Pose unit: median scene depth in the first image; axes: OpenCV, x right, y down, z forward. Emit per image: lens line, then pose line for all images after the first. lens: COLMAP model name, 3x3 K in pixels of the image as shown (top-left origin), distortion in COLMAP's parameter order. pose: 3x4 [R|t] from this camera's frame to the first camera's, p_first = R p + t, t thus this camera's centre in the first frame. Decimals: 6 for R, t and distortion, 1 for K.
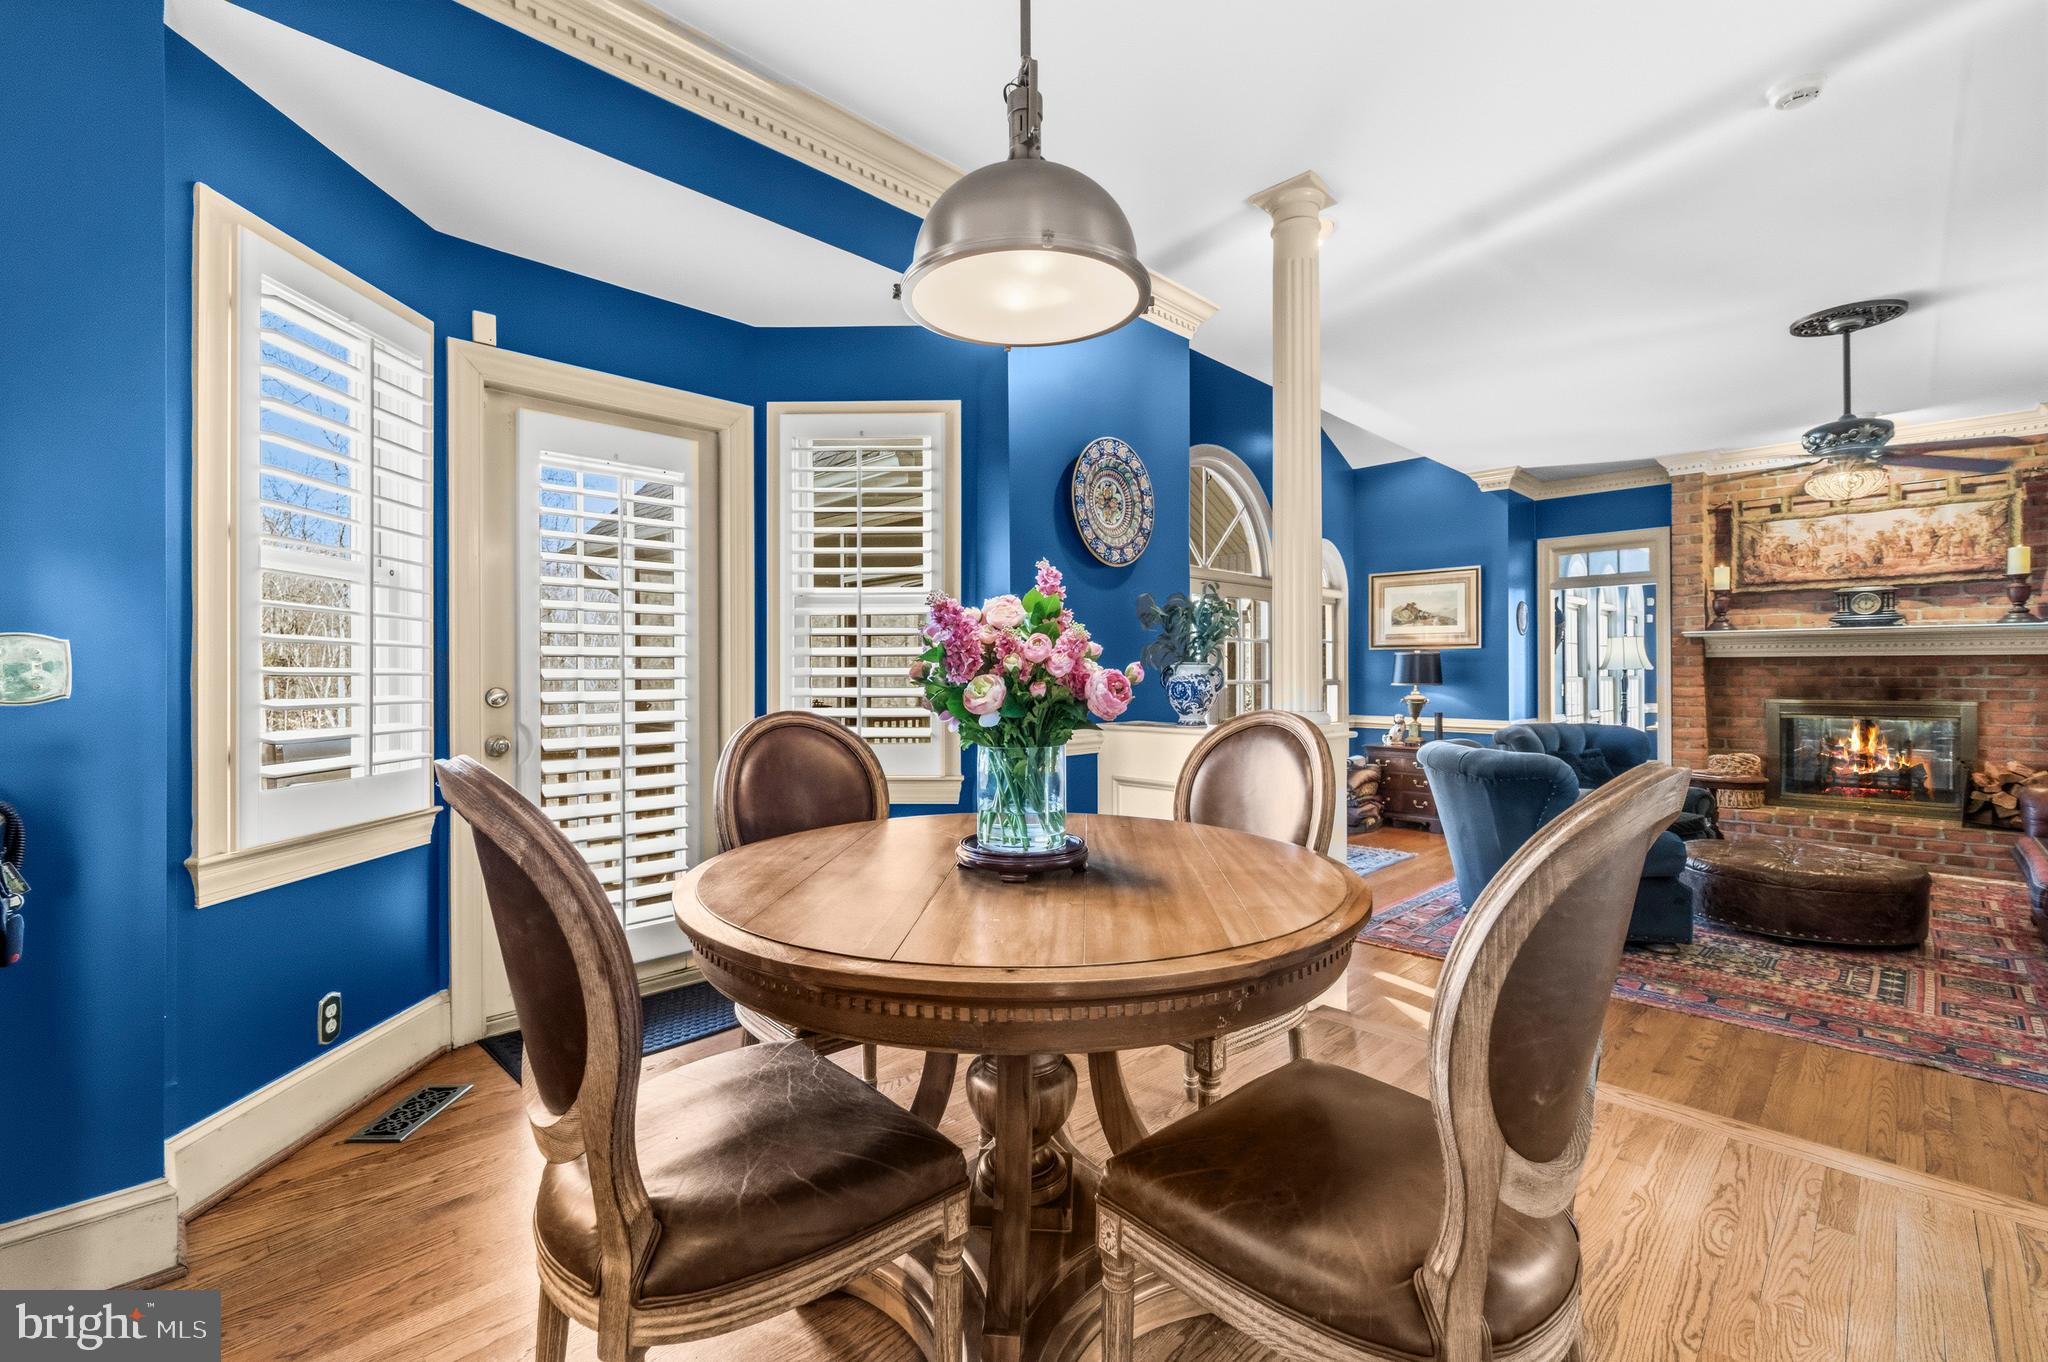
lens RADIAL K [[883.2, 0, 1022.6], [0, 883.2, 673.3], [0, 0, 1]] dist [0.002056, 0.000999]
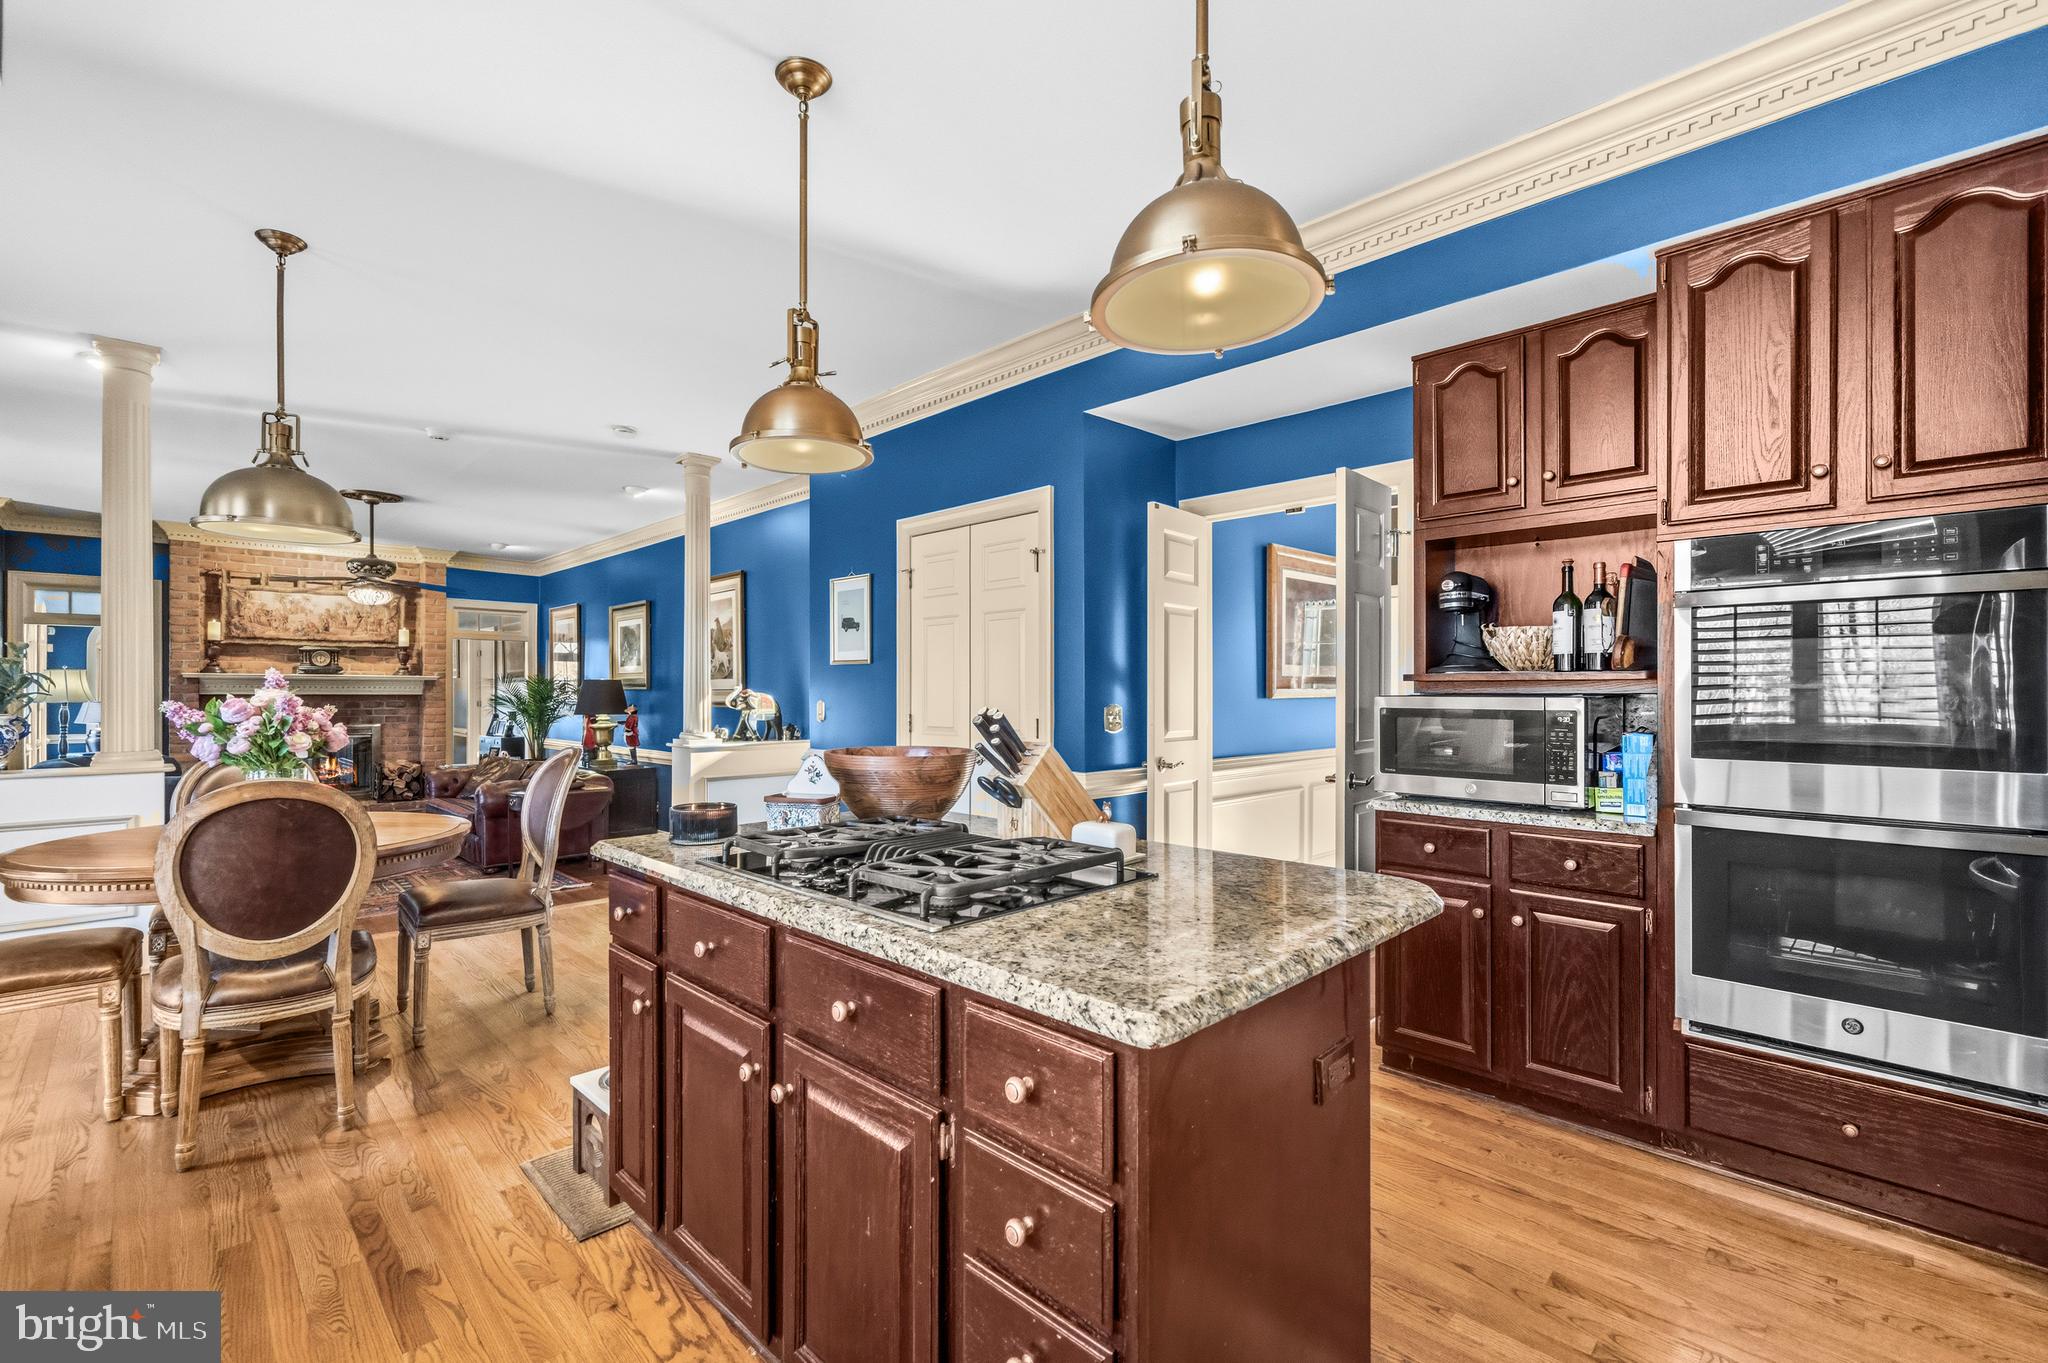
lens RADIAL K [[883.2, 0, 1008.4], [0, 883.2, 691.6], [0, 0, 1]] dist [0.002056, 0.000999]
pose [[0.018605, 0.004248, 0.999818, -0.444298], [0.000003, 0.999991, -0.004249, -0.017602], [-0.999827, 0.000082, 0.018605, -0.139777]]
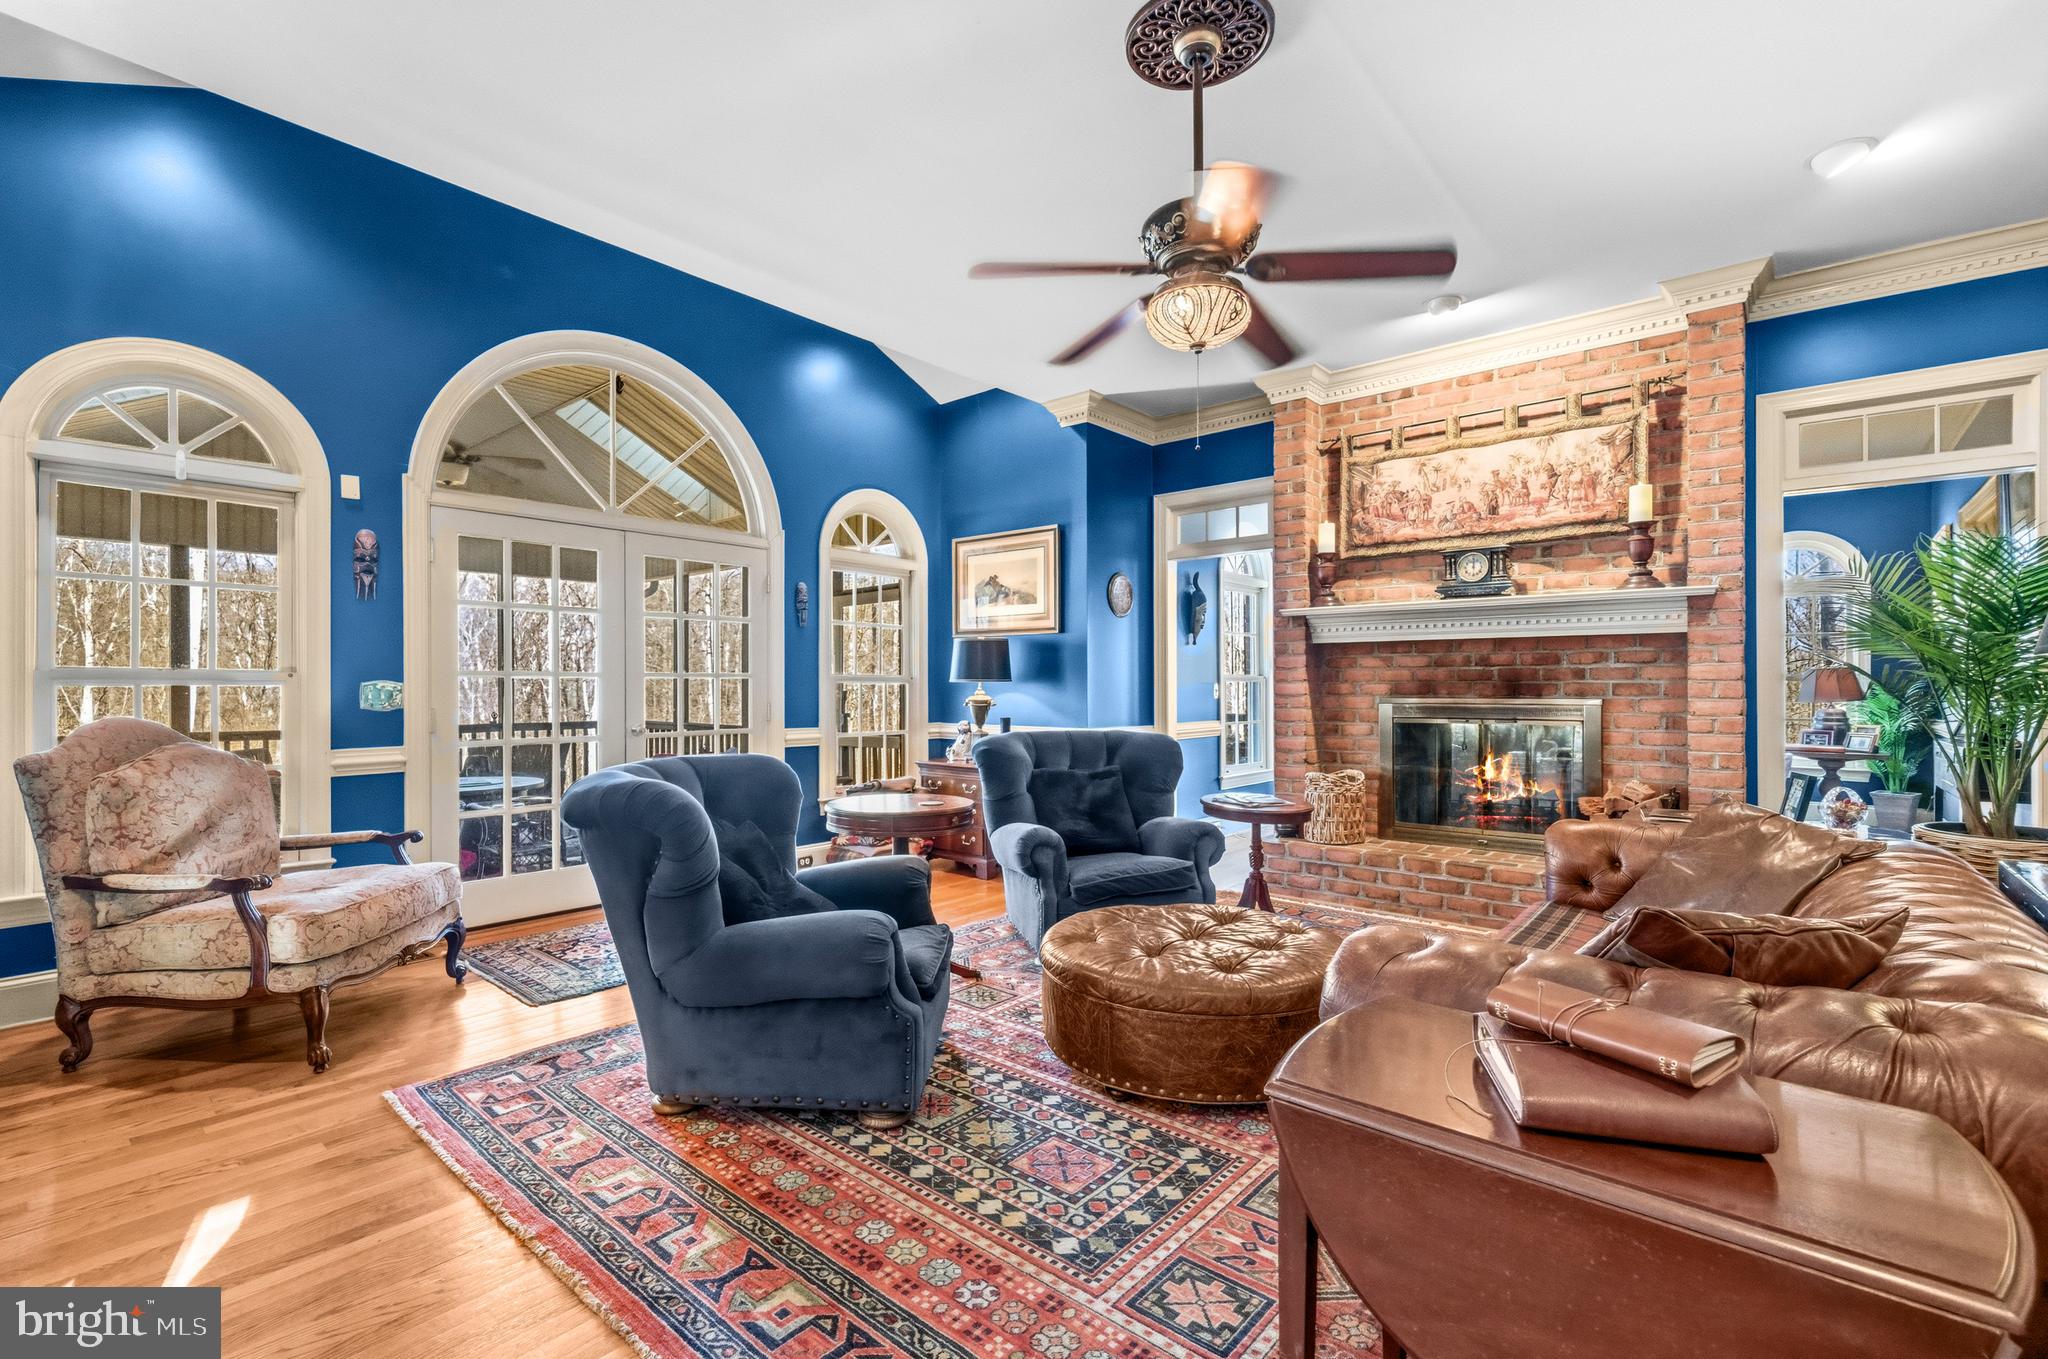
lens RADIAL K [[883.2, 0, 1036.0], [0, 883.2, 692.4], [0, 0, 1]] dist [0.002056, 0.000999]
pose [[0.997505, 0.001648, 0.070576, 0.509229], [-0.002040, 0.999983, 0.005493, 0.021349], [-0.070565, -0.005624, 0.997491, 0.274675]]
